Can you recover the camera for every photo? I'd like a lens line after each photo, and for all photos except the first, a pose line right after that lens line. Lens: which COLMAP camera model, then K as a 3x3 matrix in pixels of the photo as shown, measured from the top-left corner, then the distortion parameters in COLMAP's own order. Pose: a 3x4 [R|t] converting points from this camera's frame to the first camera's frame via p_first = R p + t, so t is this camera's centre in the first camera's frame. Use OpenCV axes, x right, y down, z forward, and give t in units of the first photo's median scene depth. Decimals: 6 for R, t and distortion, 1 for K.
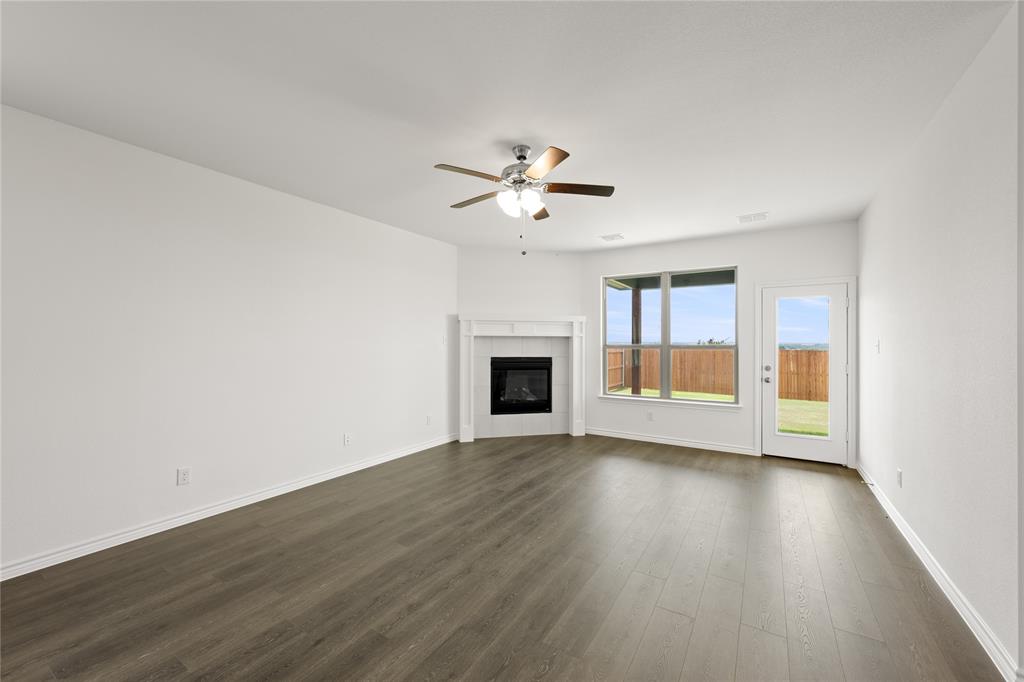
lens RADIAL K [[406.9, 0, 517.8], [0, 406.9, 347.3], [0, 0, 1]] dist [0.004579, 0.000473]
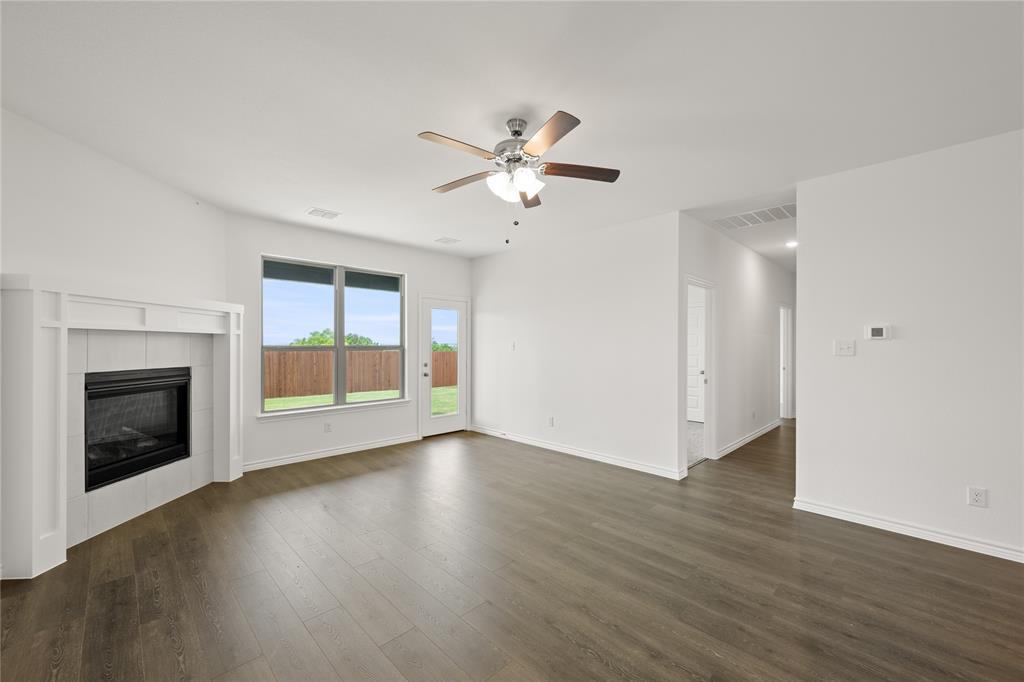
lens RADIAL K [[406.9, 0, 513.2], [0, 406.9, 338.6], [0, 0, 1]] dist [0.004579, 0.000473]
pose [[0.230044, 0.011937, 0.973107, -0.439912], [0.007726, 0.999871, -0.014092, -0.006029], [-0.973150, 0.010760, 0.229922, 0.409135]]
